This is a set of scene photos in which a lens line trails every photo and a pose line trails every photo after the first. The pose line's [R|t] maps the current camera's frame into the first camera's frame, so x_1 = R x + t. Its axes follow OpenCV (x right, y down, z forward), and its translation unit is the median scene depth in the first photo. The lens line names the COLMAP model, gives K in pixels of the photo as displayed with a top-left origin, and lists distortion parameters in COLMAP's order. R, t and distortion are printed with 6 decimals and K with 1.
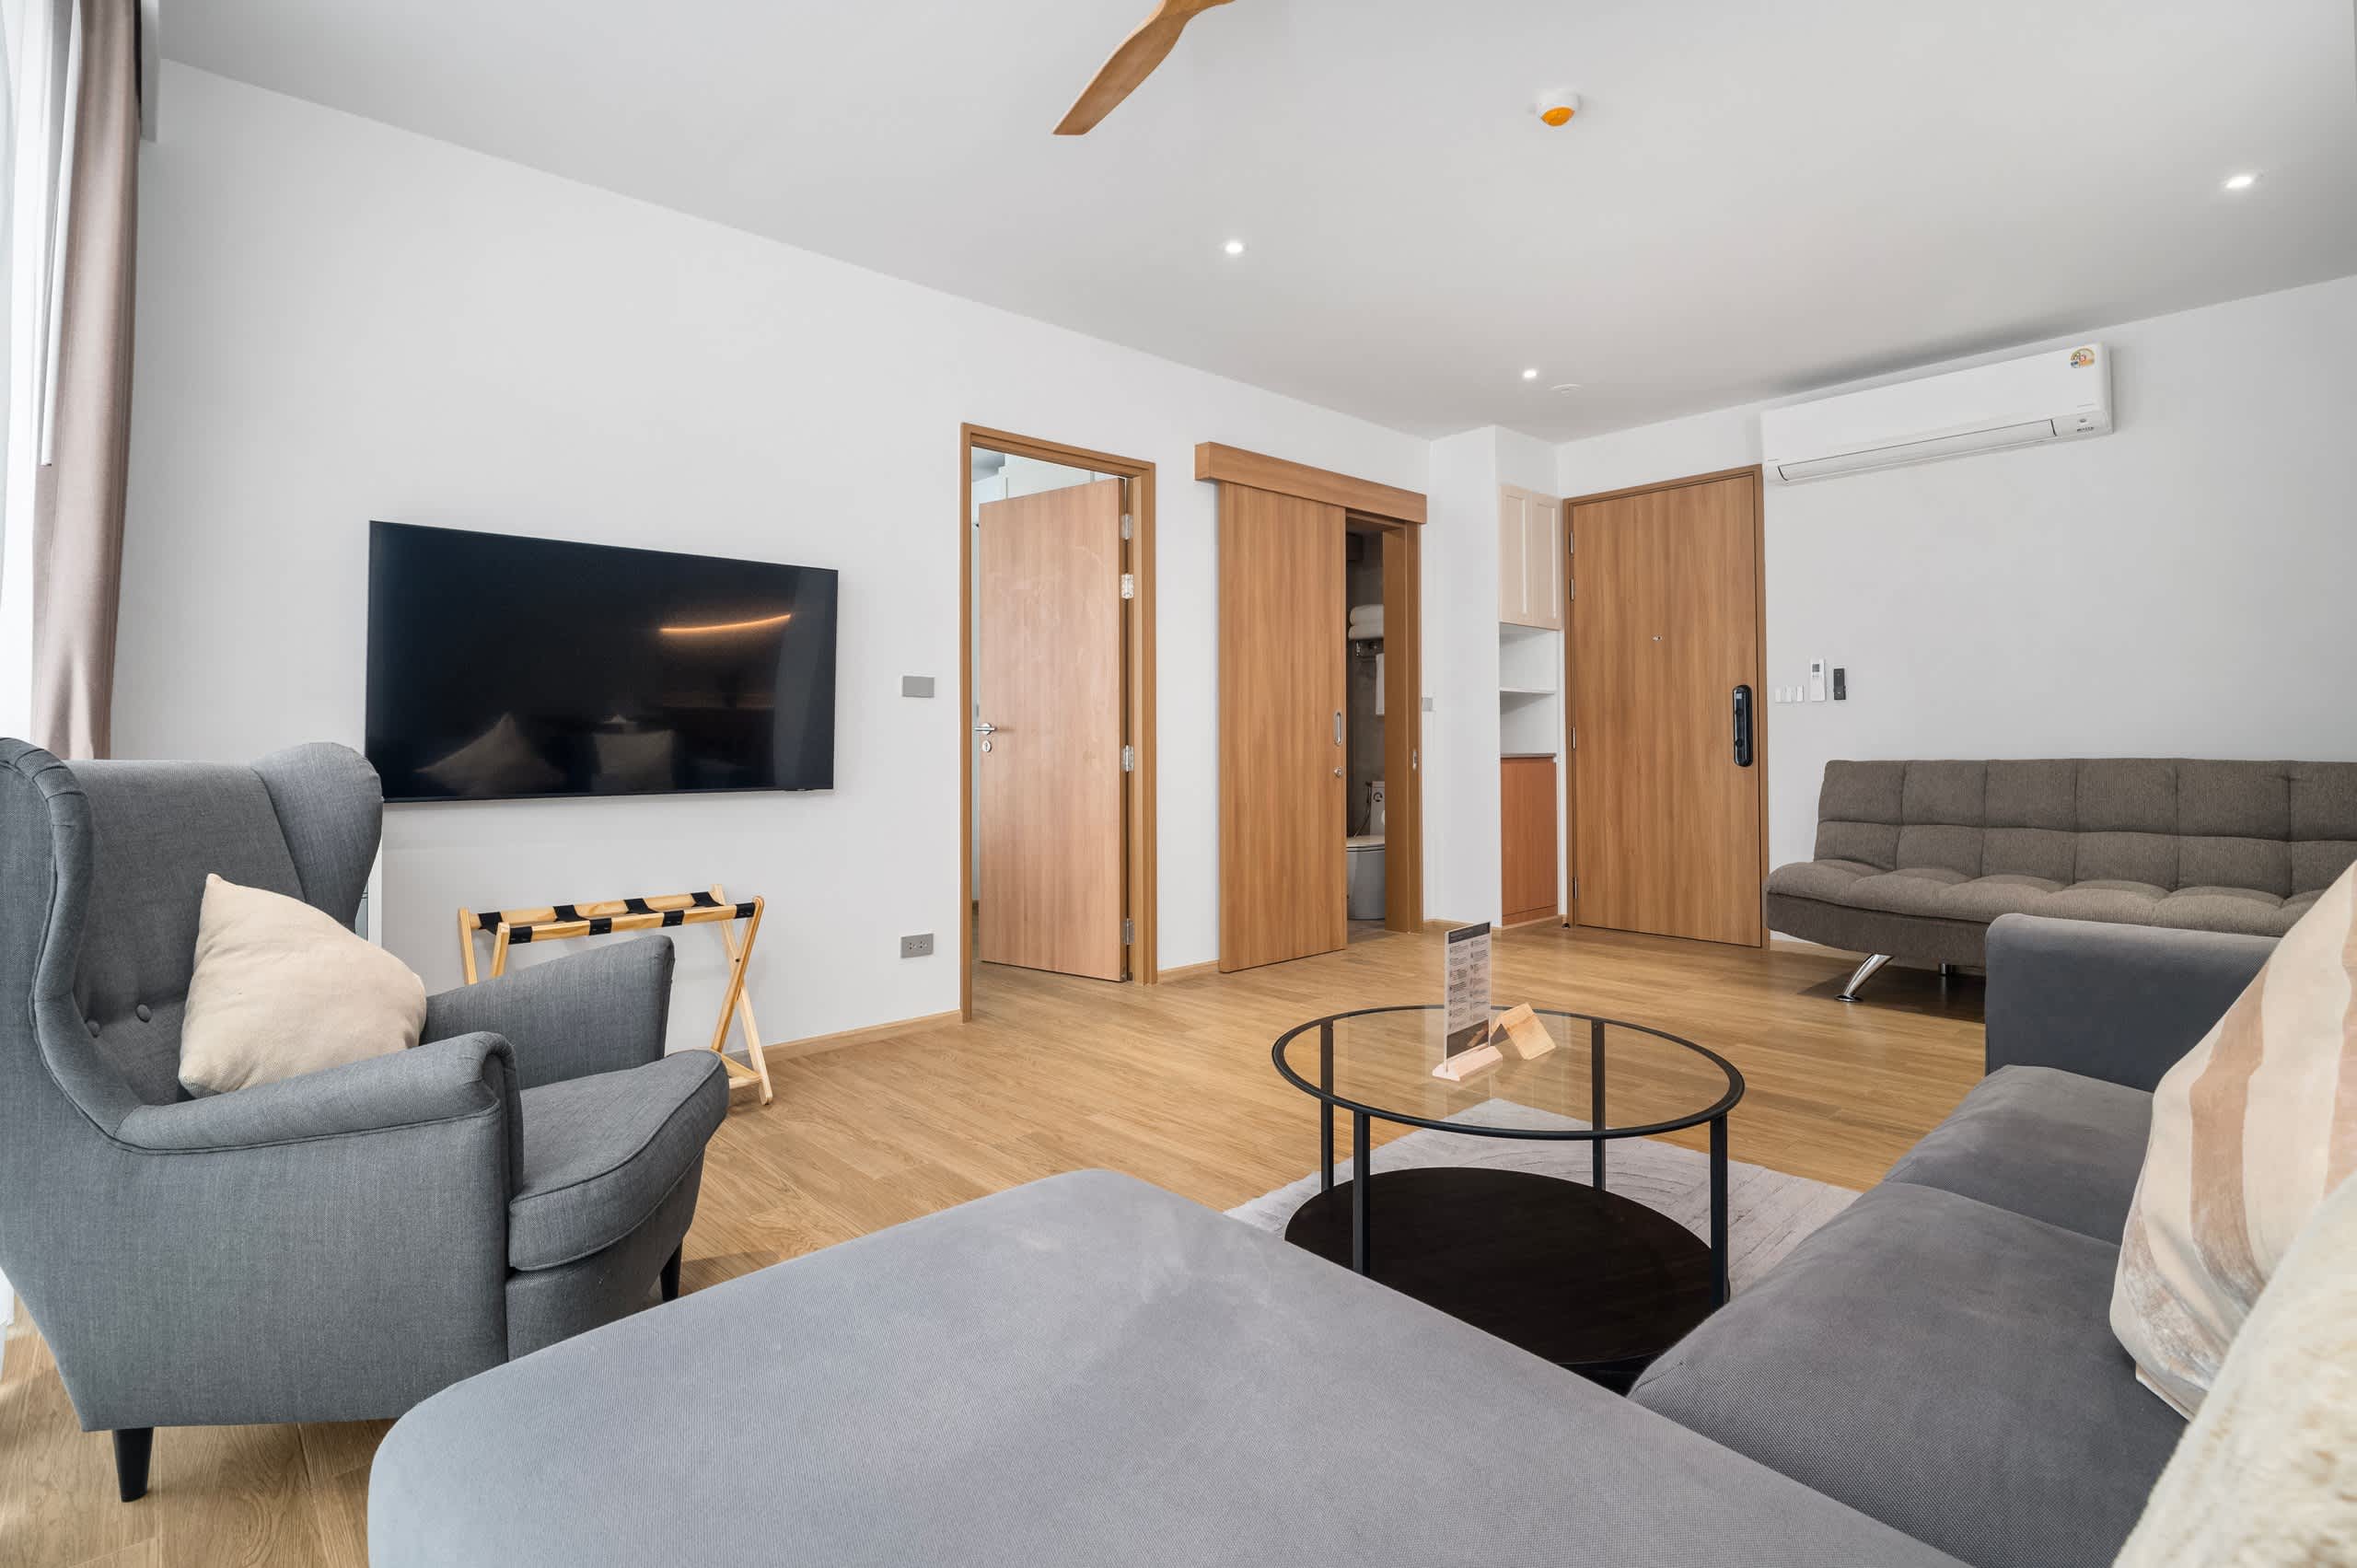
lens RADIAL K [[1105.4, 0, 1175.9], [0, 1105.4, 722.0], [0, 0, 1]] dist [-0.000398, -0.000036]
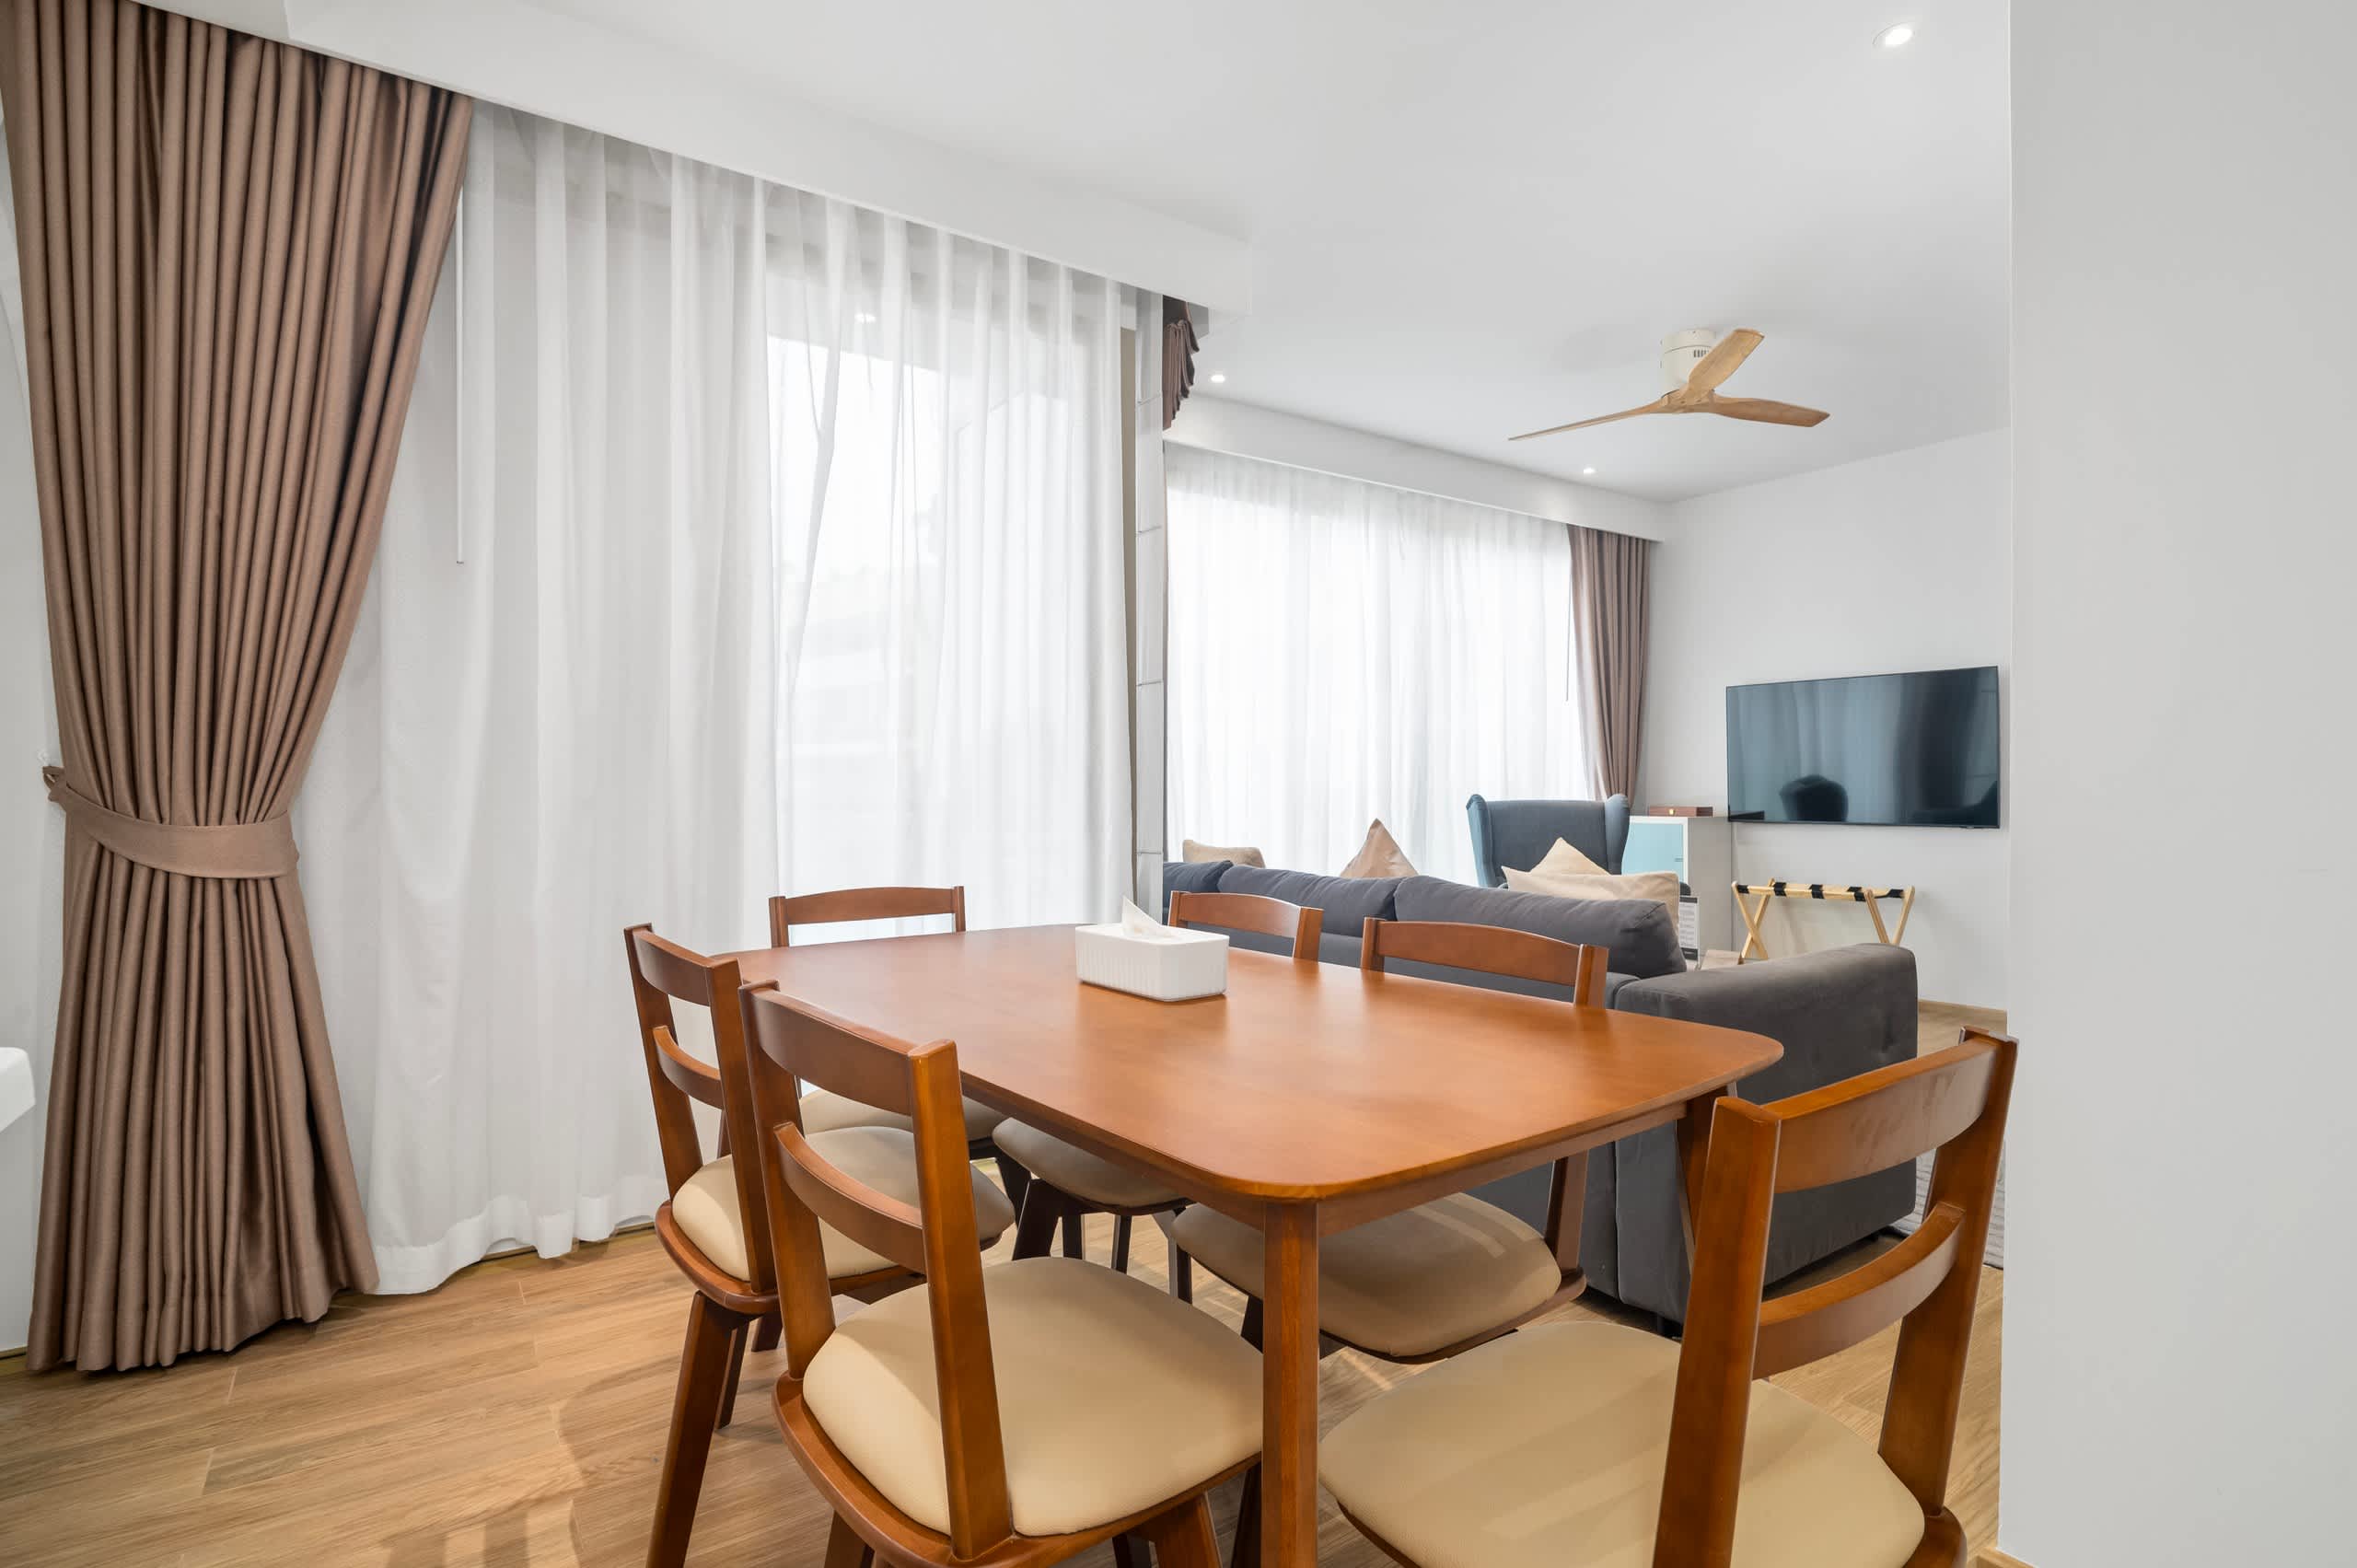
lens RADIAL K [[1160.5, 0, 1178.5], [0, 1160.5, 784.0], [0, 0, 1]] dist [0.001468, 0.000095]
pose [[-0.102056, 0.003910, -0.994771, 1.523572], [0.021729, 0.999762, 0.001700, -0.022346], [0.994541, -0.021442, -0.102117, 0.176515]]
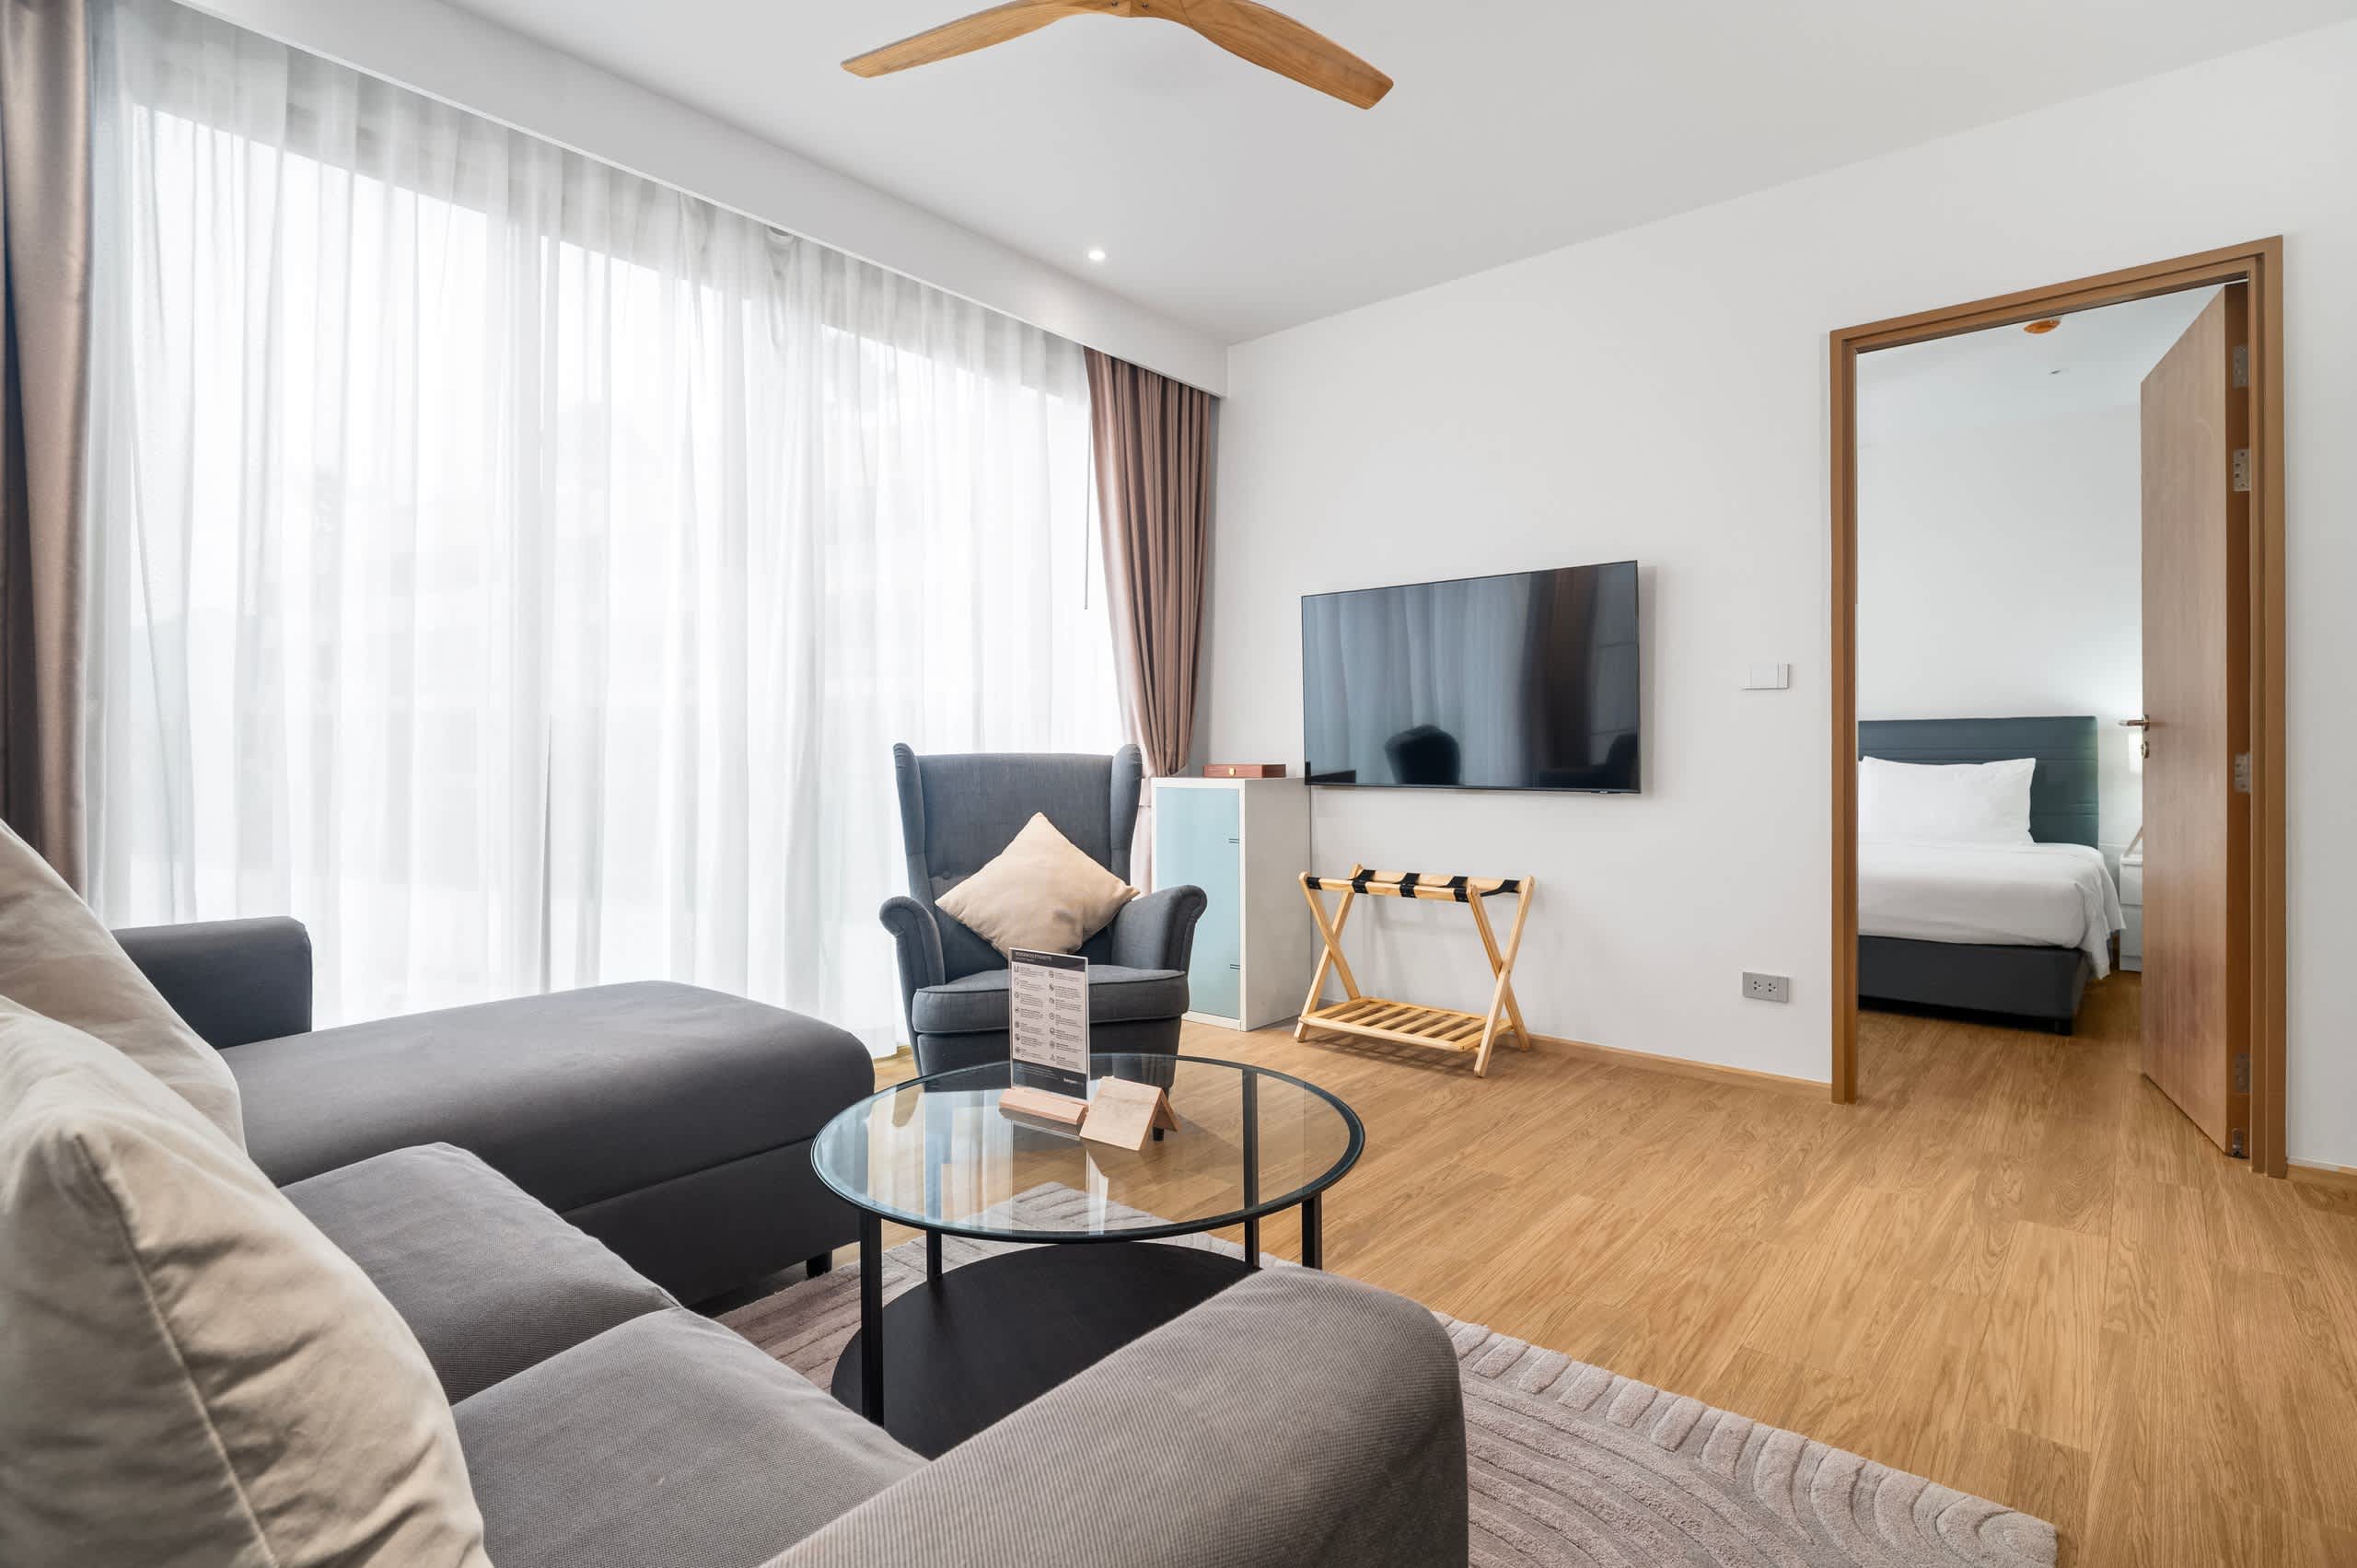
lens RADIAL K [[1107.9, 0, 1188.6], [0, 1107.9, 747.7], [0, 0, 1]] dist [0.000929, 0.000059]
pose [[0.144119, 0.005010, -0.989548, 0.711485], [0.018520, 0.999798, 0.007759, 0.009431], [0.989387, -0.019444, 0.143997, 0.605361]]
